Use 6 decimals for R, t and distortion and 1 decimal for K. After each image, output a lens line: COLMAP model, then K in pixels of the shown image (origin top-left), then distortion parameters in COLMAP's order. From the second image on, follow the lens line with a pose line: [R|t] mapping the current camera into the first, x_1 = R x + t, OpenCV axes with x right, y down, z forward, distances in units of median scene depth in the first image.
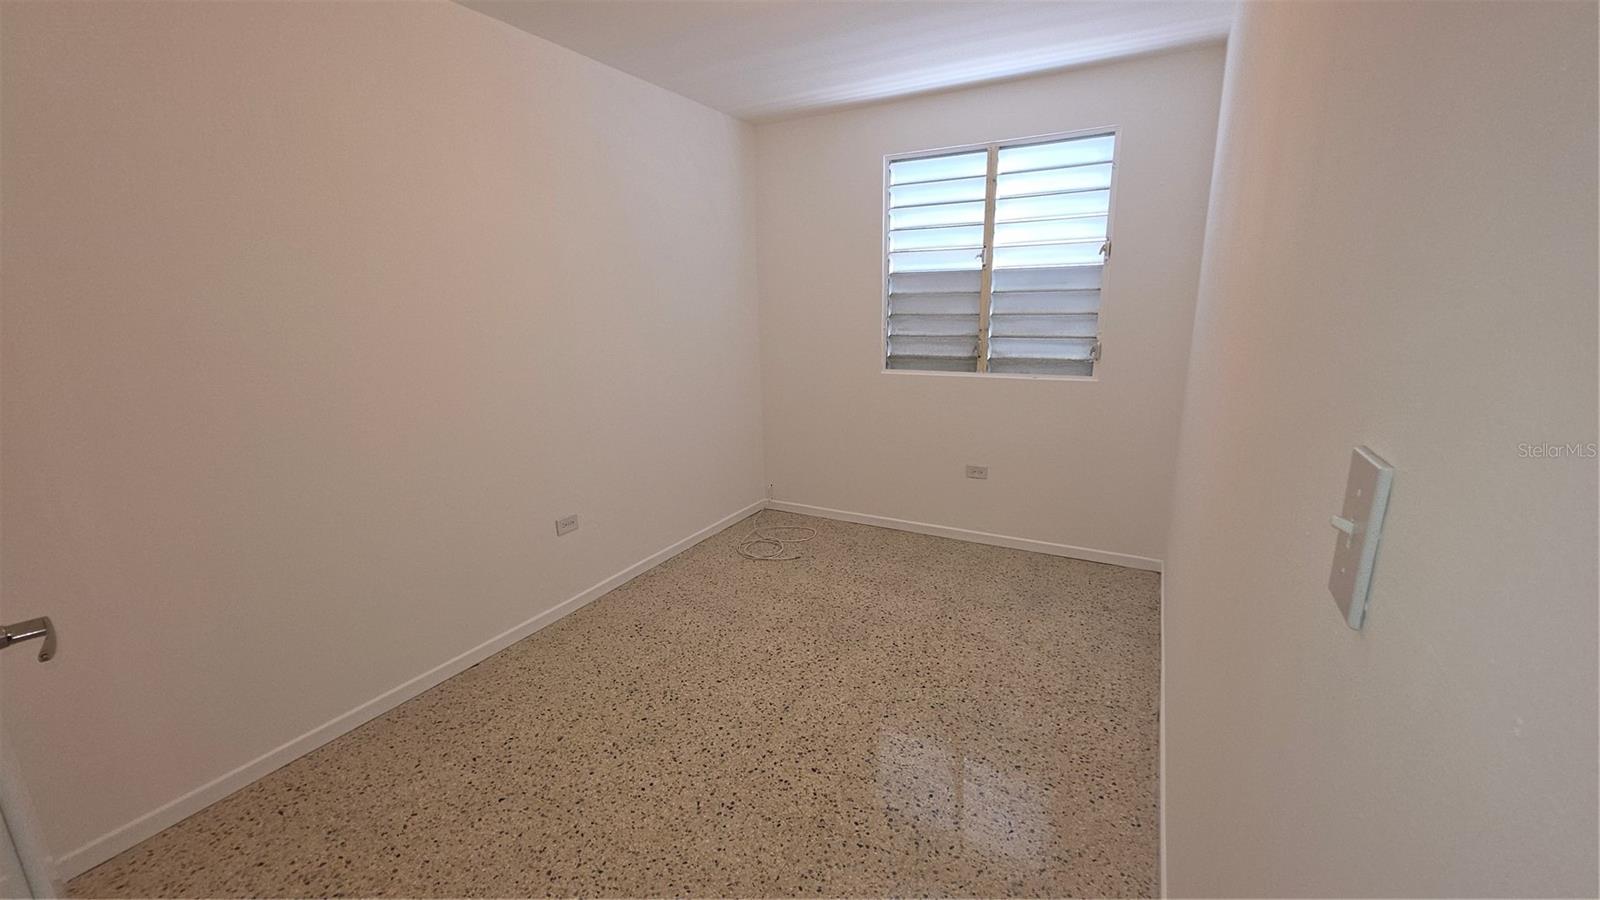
lens RADIAL K [[639.9, 0, 800.0], [0, 639.9, 450.0], [0, 0, 1]] dist [-0.000210, 0.000792]
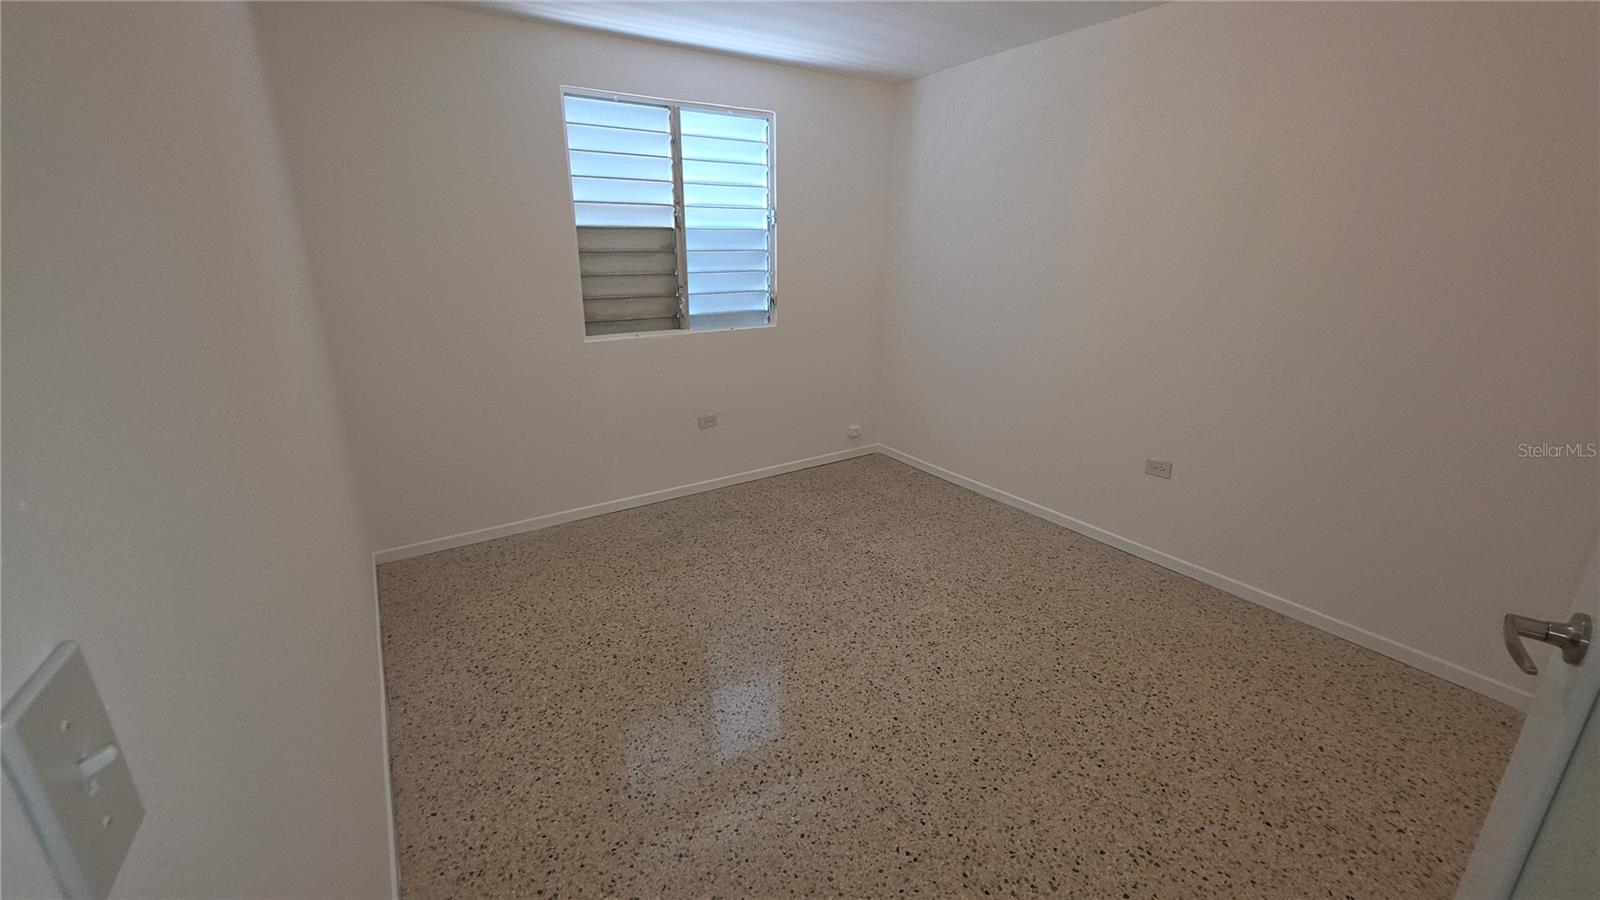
lens RADIAL K [[639.9, 0, 800.0], [0, 639.9, 450.0], [0, 0, 1]] dist [-0.000210, 0.000792]
pose [[0.479993, -0.238836, 0.844135, -0.563088], [0.200687, 0.966605, 0.159372, -0.058808], [-0.854009, 0.092910, 0.511895, 0.330831]]
